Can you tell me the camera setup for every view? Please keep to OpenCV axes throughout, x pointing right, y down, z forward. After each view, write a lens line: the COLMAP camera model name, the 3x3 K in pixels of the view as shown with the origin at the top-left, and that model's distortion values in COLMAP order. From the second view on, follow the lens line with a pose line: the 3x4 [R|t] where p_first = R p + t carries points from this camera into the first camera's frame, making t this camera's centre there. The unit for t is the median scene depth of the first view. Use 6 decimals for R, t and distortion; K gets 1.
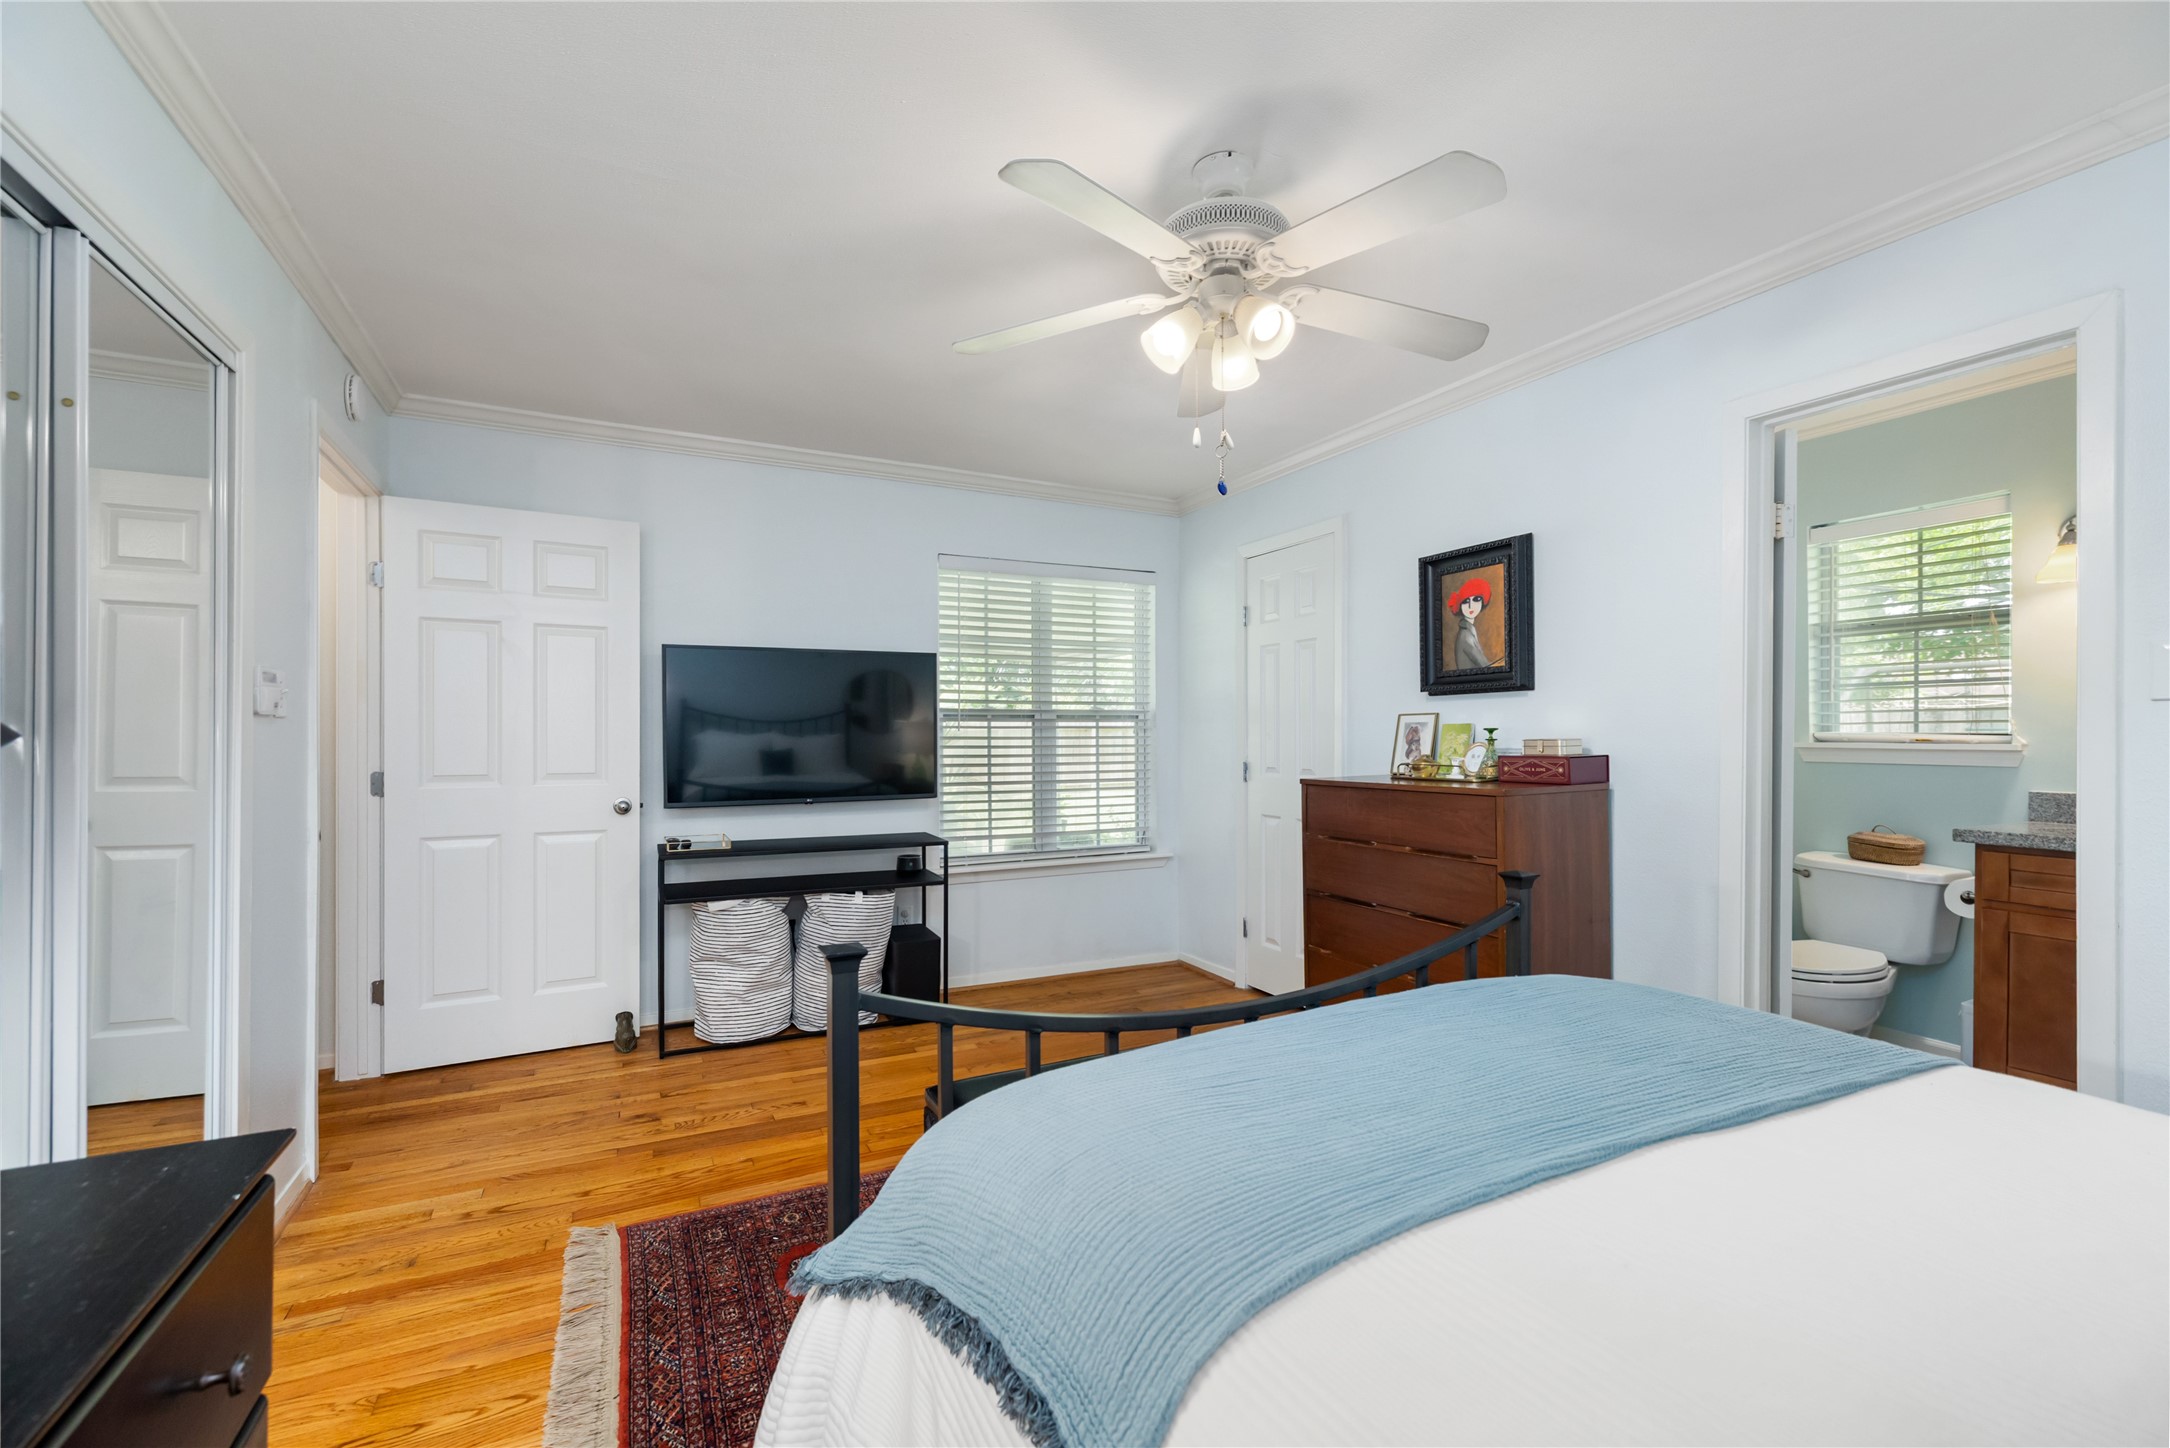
lens RADIAL K [[932.1, 0, 1086.3], [0, 932.1, 727.9], [0, 0, 1]] dist [0.001303, 0.000014]
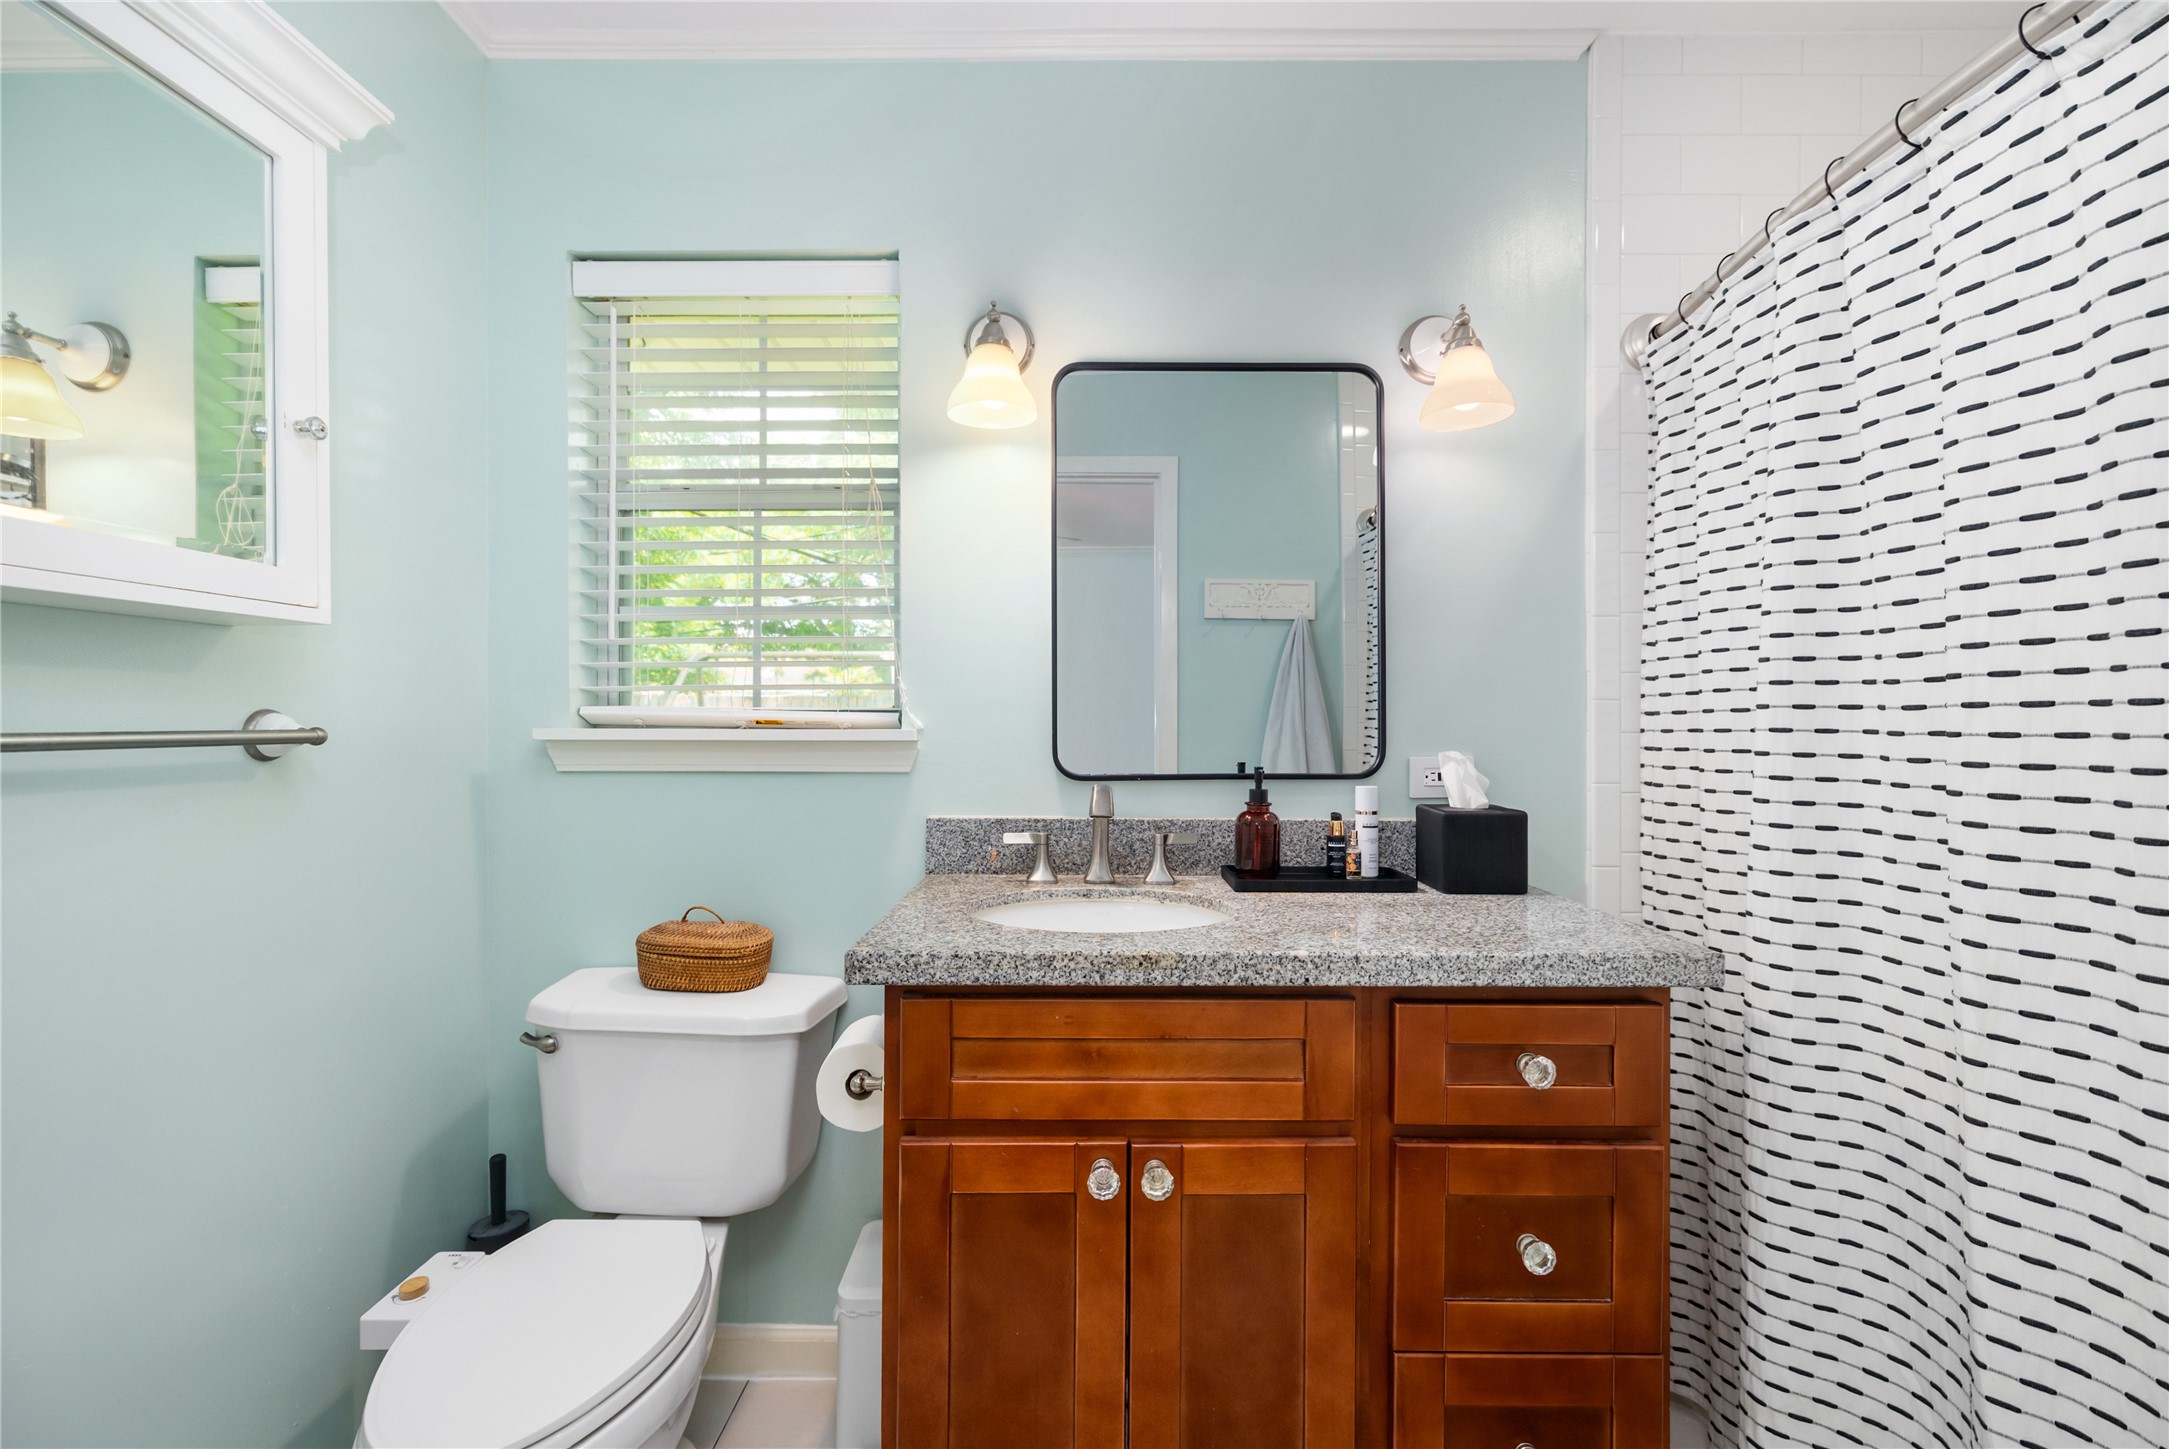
lens RADIAL K [[931.7, 0, 1085.8], [0, 931.7, 728.4], [0, 0, 1]] dist [0.001303, 0.000014]
pose [[0.464466, -0.010661, 0.885527, 0.554435], [-0.003714, 0.999895, 0.013986, 0.009120], [-0.885583, -0.009785, 0.464378, 0.640683]]
